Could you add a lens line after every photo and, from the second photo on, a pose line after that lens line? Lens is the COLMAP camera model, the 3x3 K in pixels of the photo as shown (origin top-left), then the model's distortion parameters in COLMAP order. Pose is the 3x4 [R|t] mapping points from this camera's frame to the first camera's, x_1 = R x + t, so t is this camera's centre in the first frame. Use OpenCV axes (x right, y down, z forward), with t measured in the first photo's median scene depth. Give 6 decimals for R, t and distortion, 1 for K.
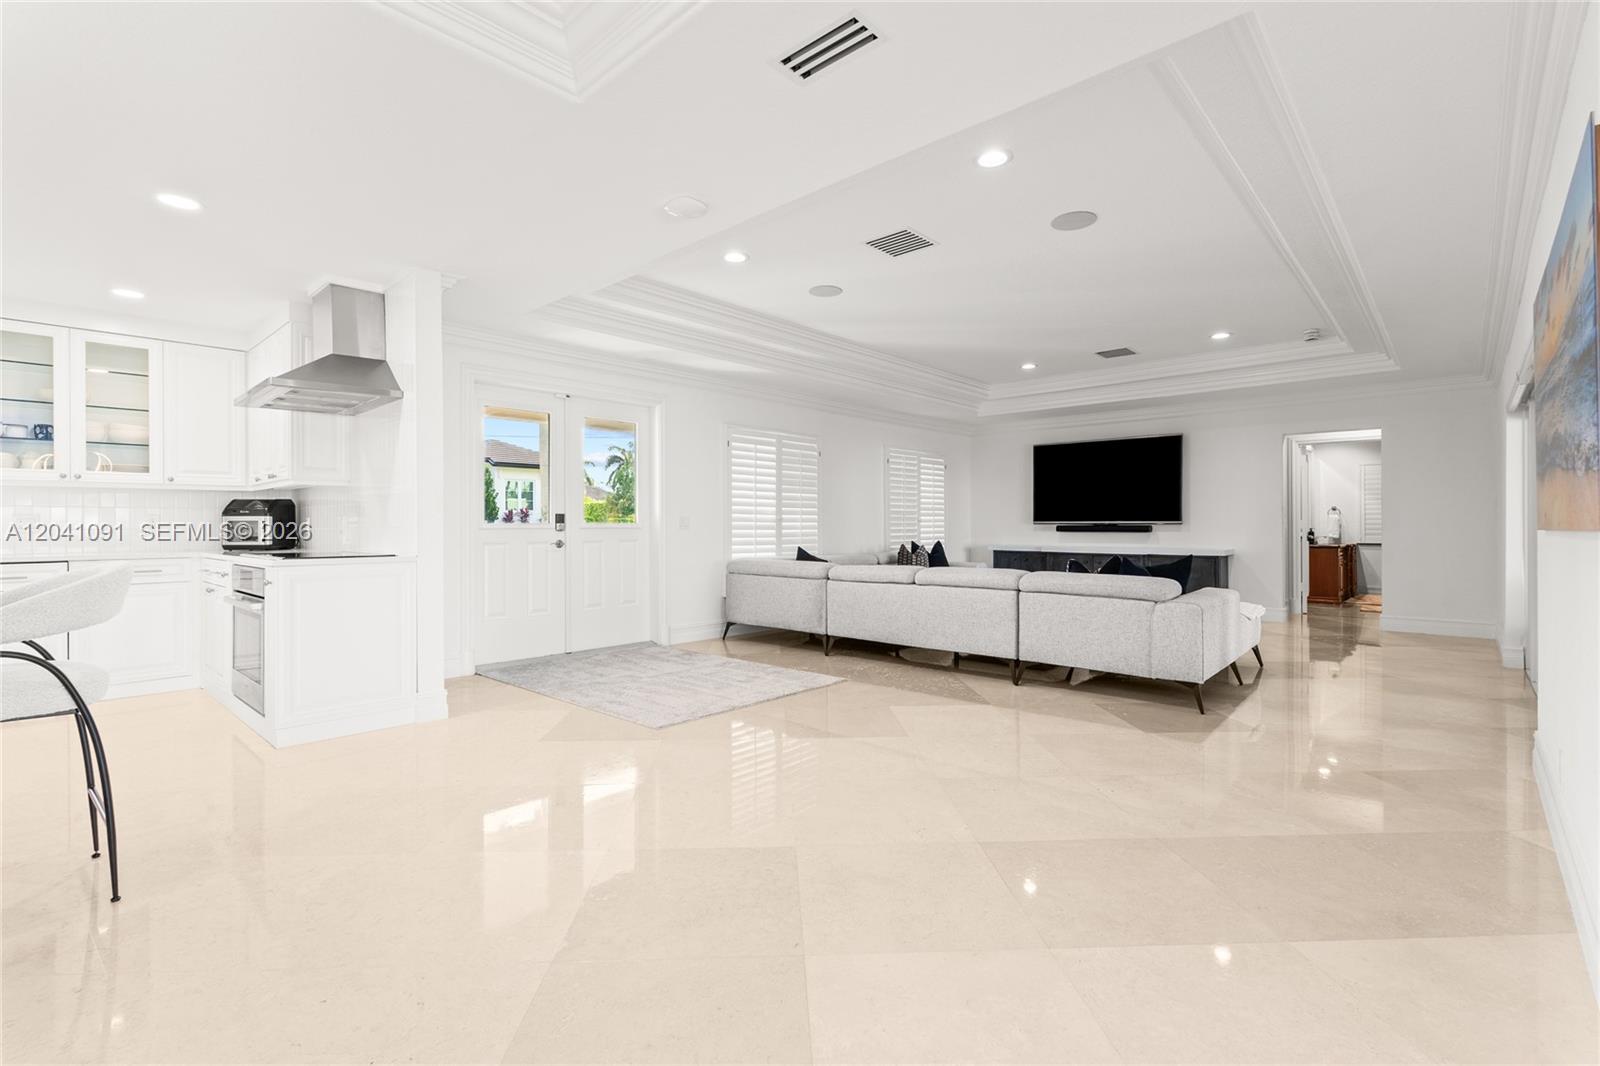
lens RADIAL K [[731.5, 0, 800.0], [0, 731.5, 533.0], [0, 0, 1]] dist [-0.002230, -0.000361]
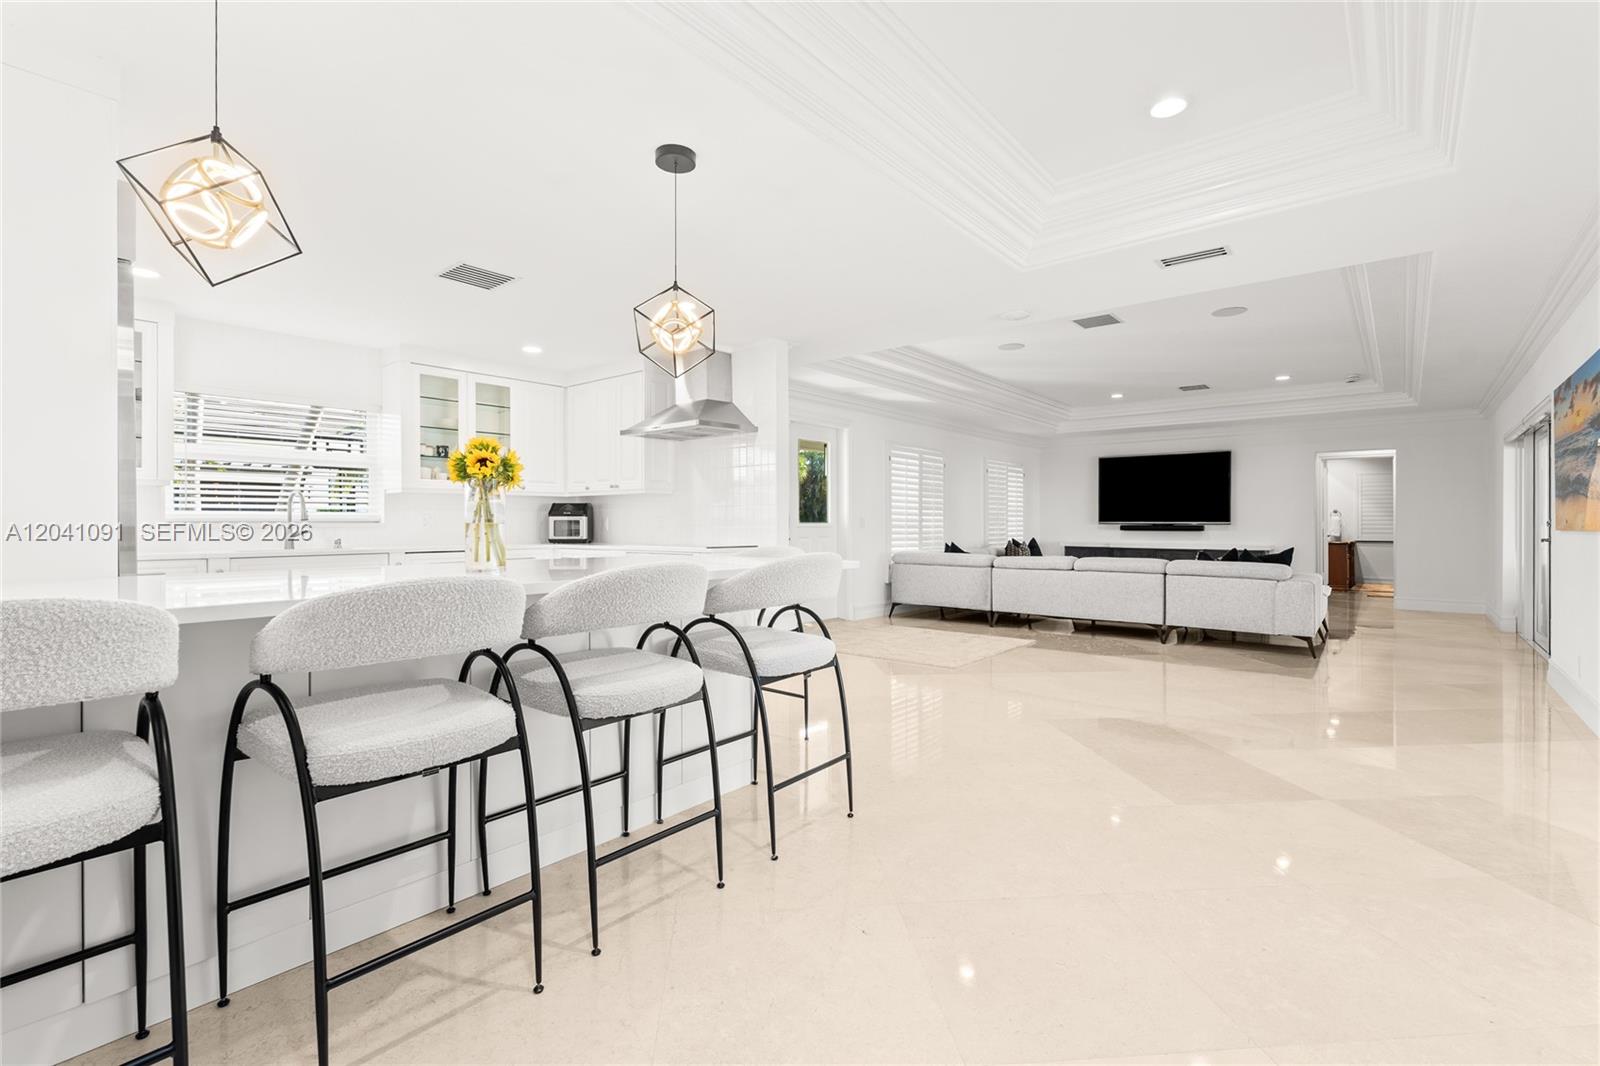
lens RADIAL K [[731.5, 0, 800.0], [0, 731.5, 533.0], [0, 0, 1]] dist [-0.002230, -0.000361]
pose [[0.998742, 0.002931, 0.050050, -0.310136], [-0.003089, 0.999990, 0.003077, 0.000365], [-0.050040, -0.003228, 0.998742, -0.220933]]
